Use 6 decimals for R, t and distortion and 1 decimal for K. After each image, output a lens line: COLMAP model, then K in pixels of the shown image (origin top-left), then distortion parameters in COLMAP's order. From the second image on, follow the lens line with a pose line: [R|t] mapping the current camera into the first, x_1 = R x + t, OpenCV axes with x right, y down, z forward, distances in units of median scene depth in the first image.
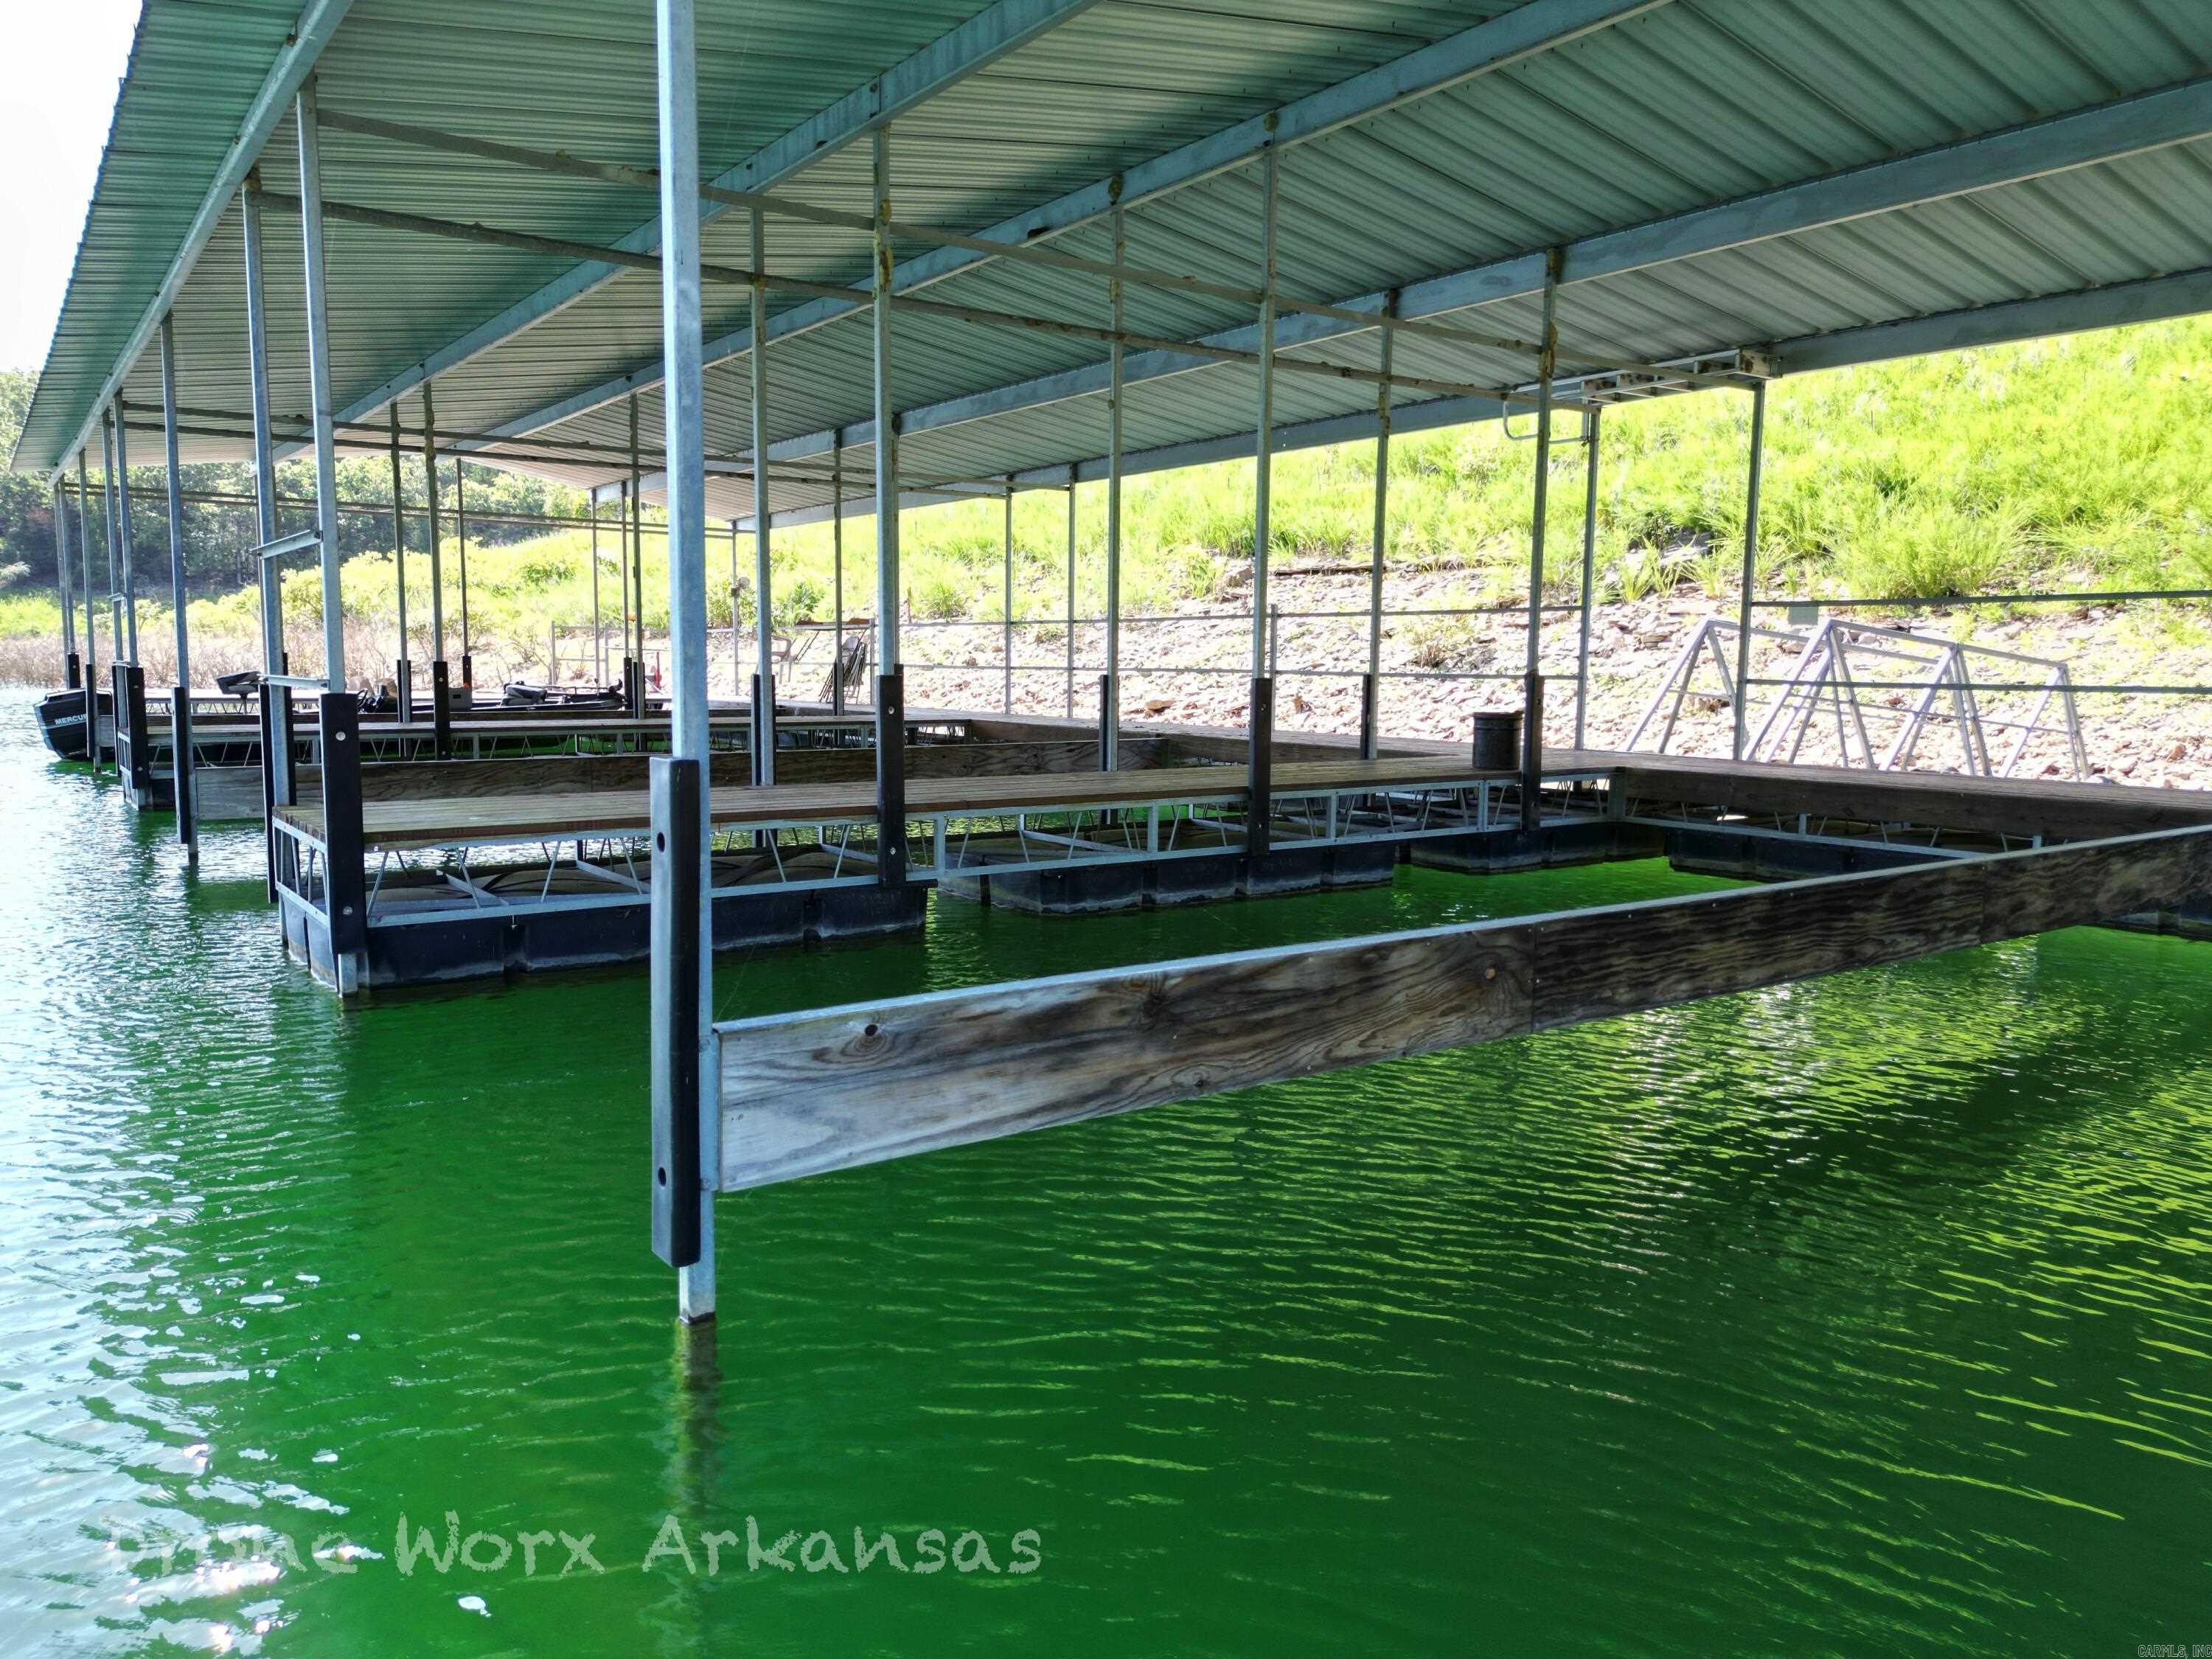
lens RADIAL K [[1546.7, 0, 1115.3], [0, 1546.7, 836.4], [0, 0, 1]] dist [0.104485, -0.131162]
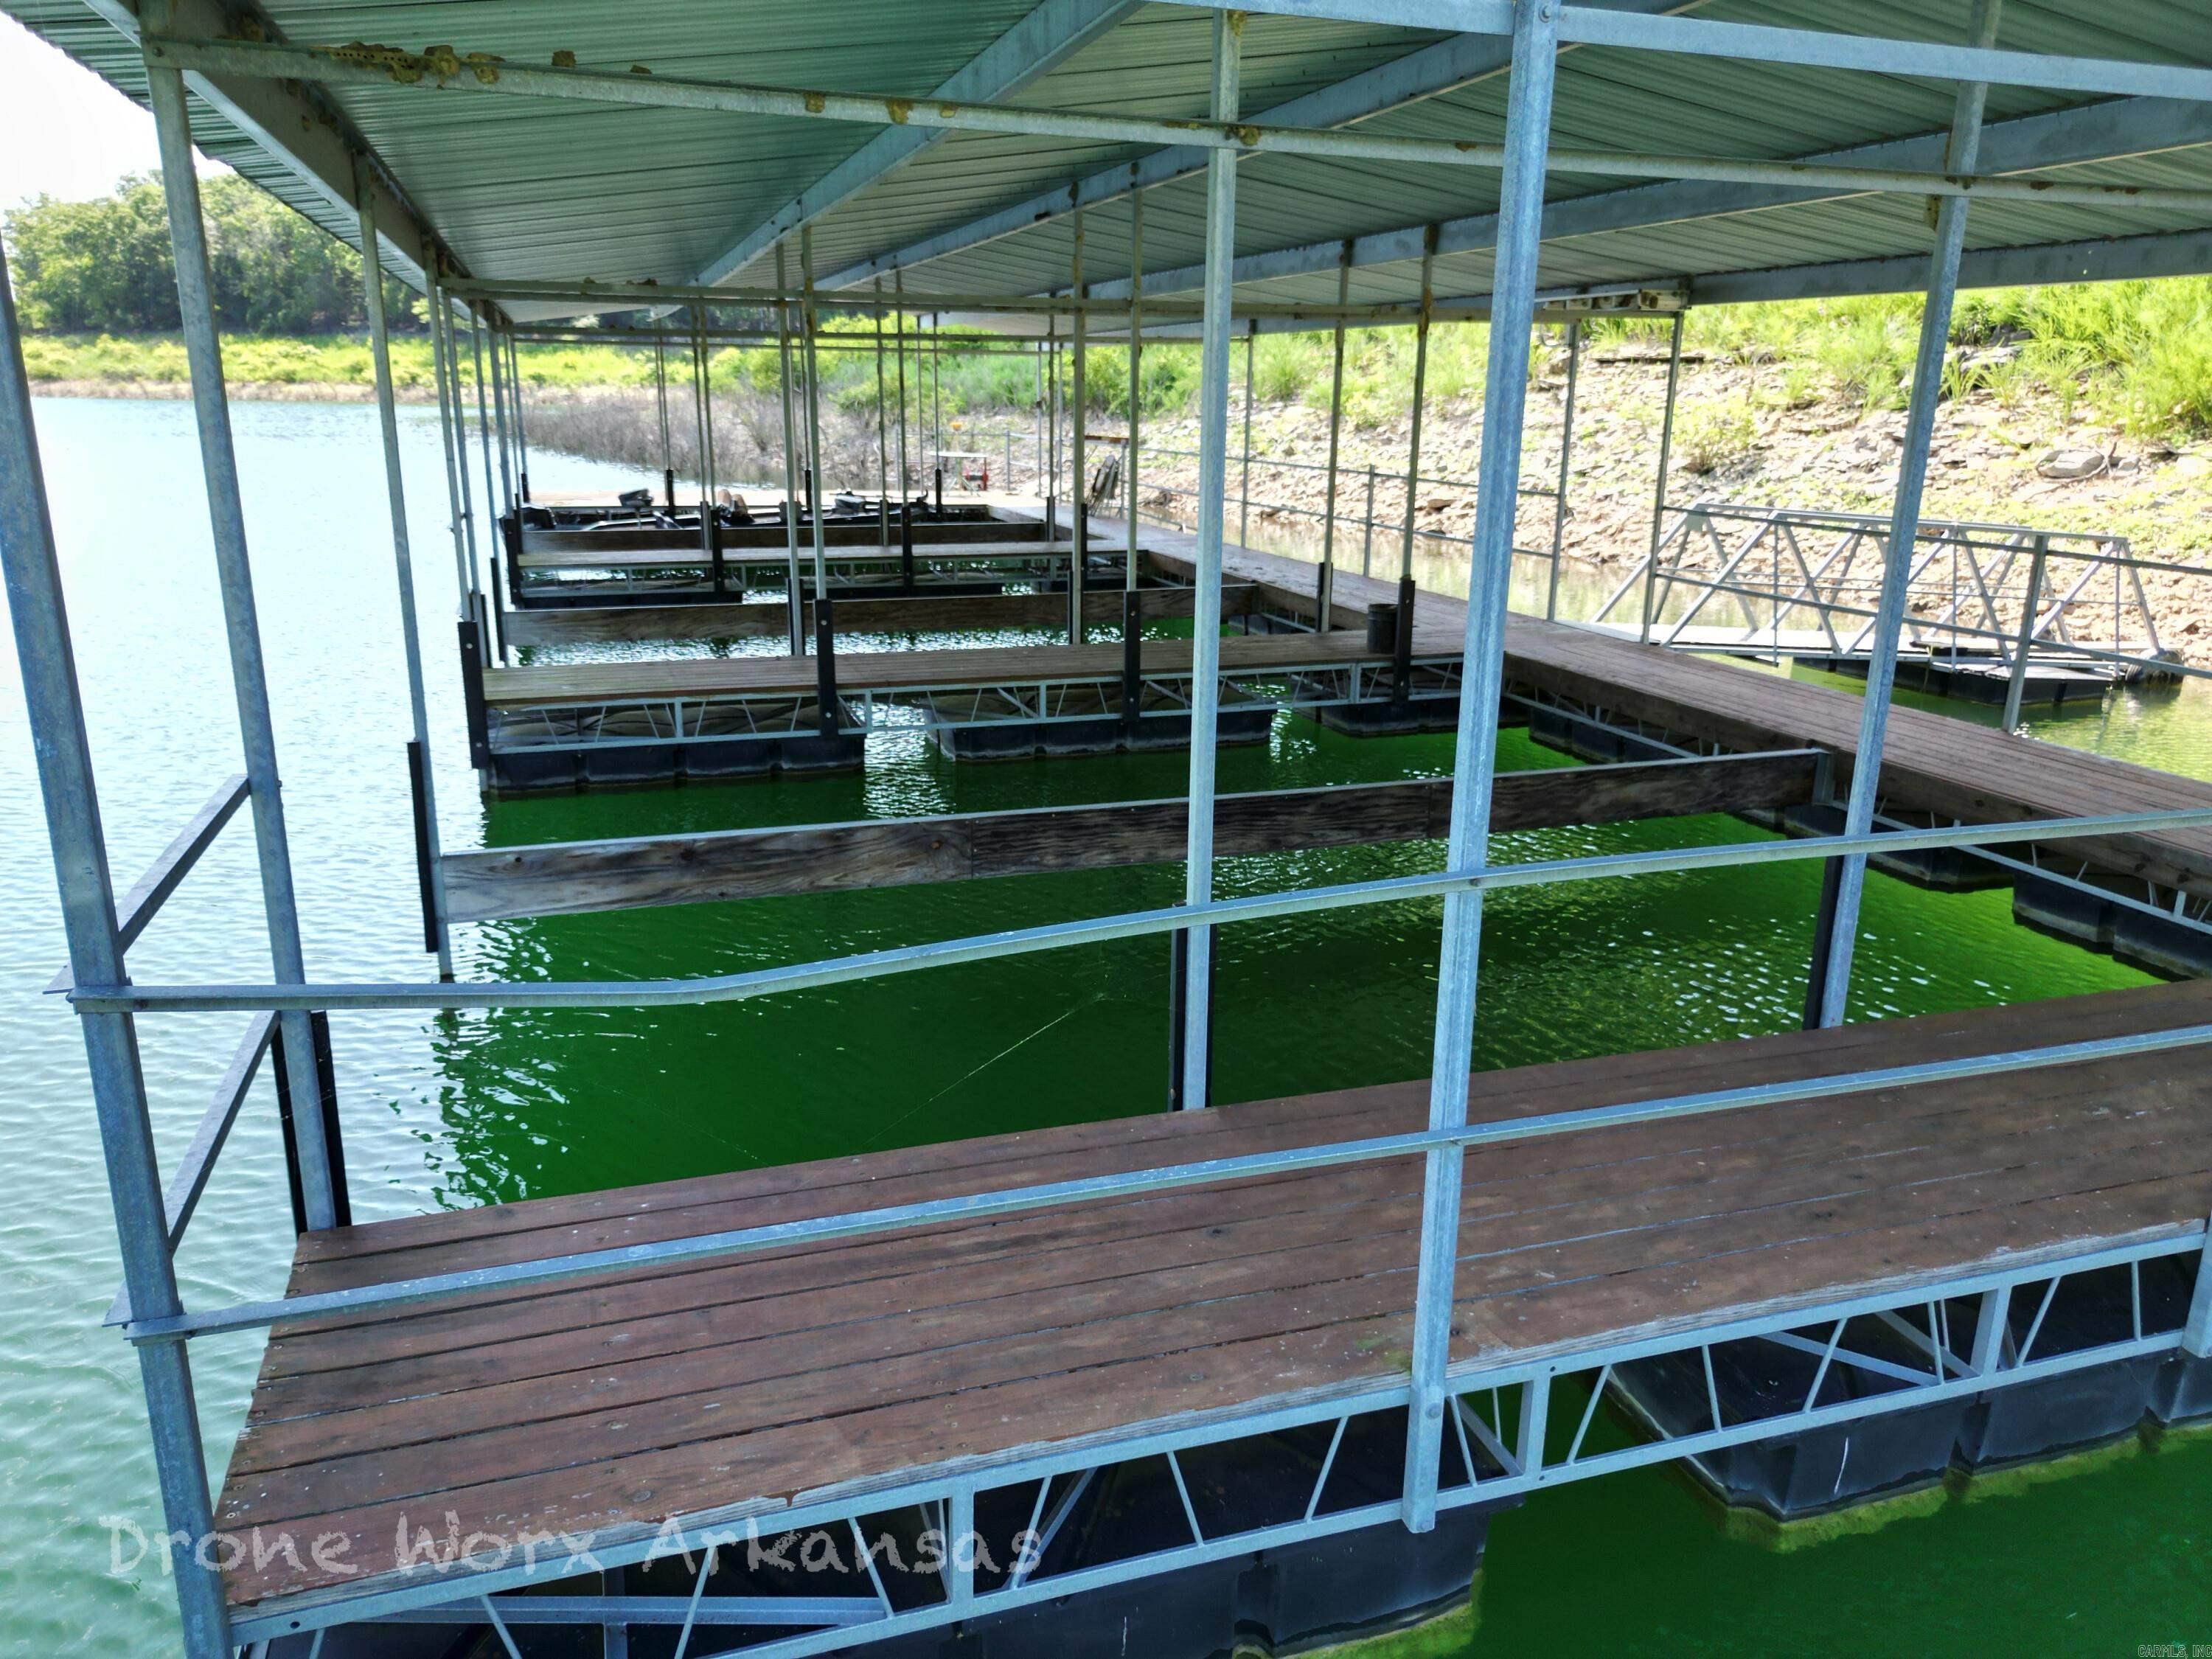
lens RADIAL K [[1562.7, 0, 1107.4], [0, 1562.7, 824.7], [0, 0, 1]] dist [0.059716, -0.054830]
pose [[0.953495, 0.077428, -0.291293, 0.290341], [-0.031364, 0.986683, 0.159604, -0.069499], [0.299771, -0.143046, 0.943226, -0.192508]]
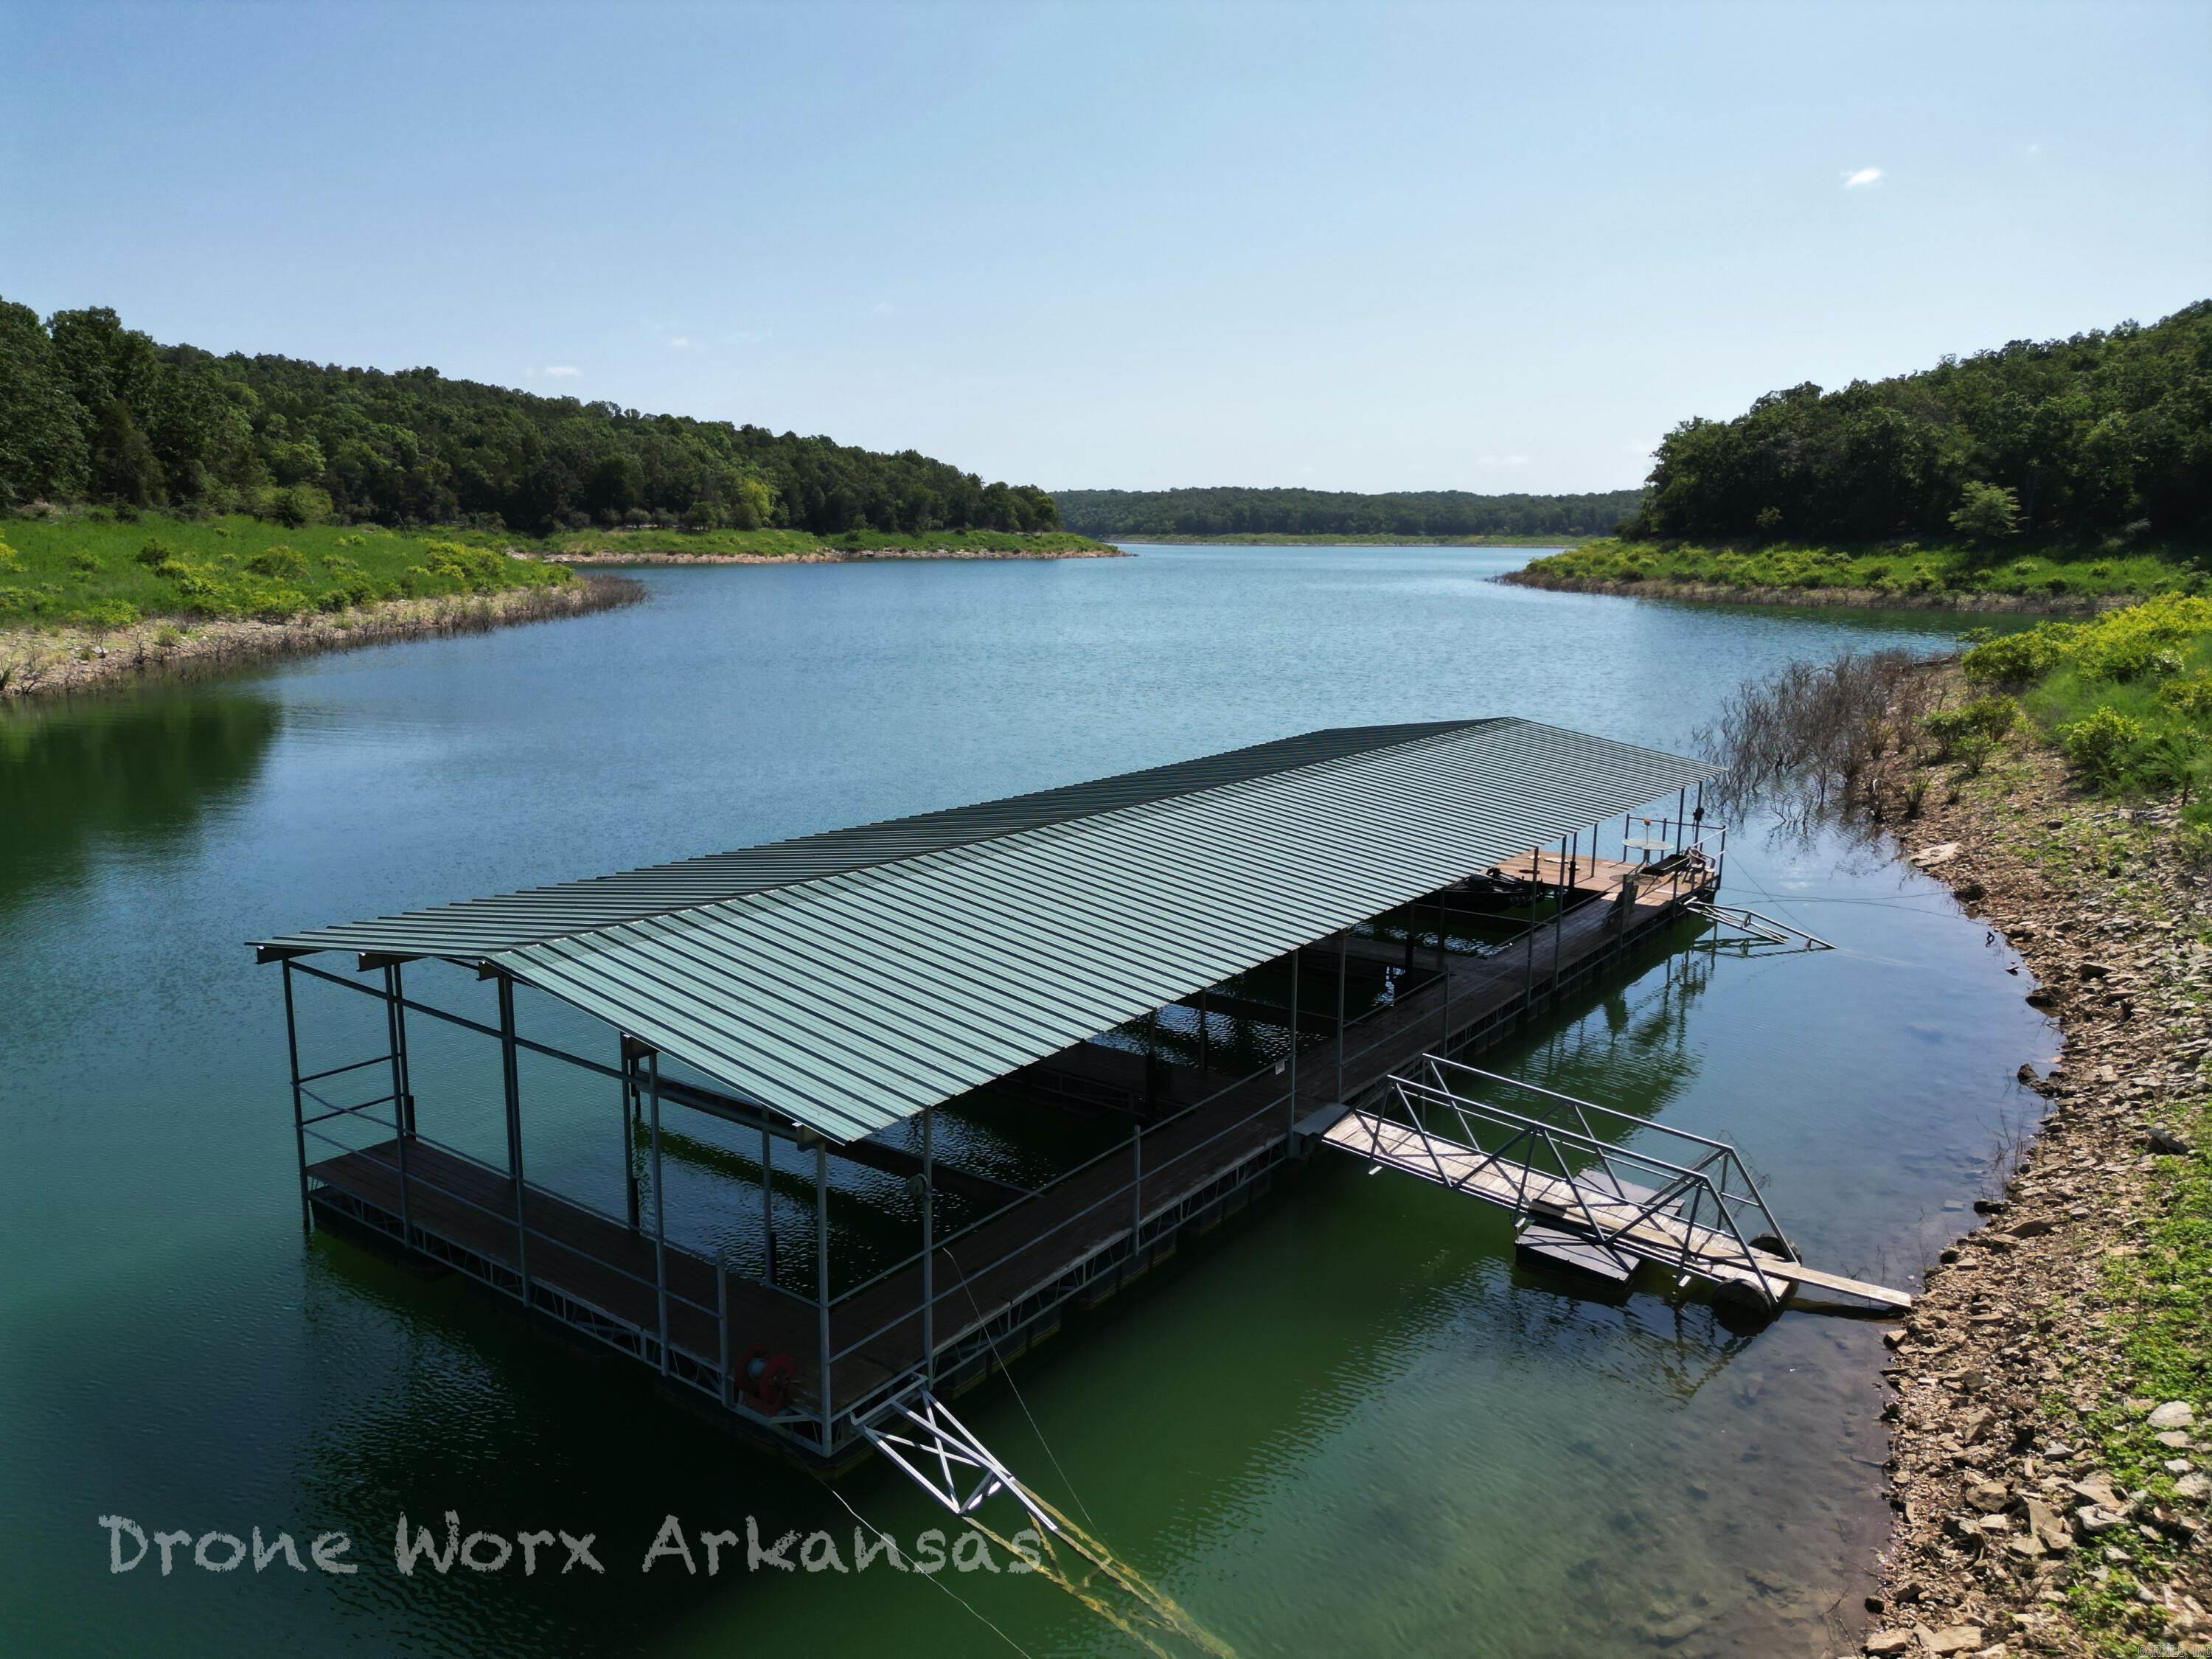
lens RADIAL K [[1534.6, 0, 1106.0], [0, 1534.6, 829.5], [0, 0, 1]] dist [0.059236, -0.051520]
pose [[0.313861, 0.168047, -0.934479, 1.542765], [-0.114376, 0.983737, 0.138490, -0.494069], [0.942555, 0.063415, 0.327977, 0.130597]]
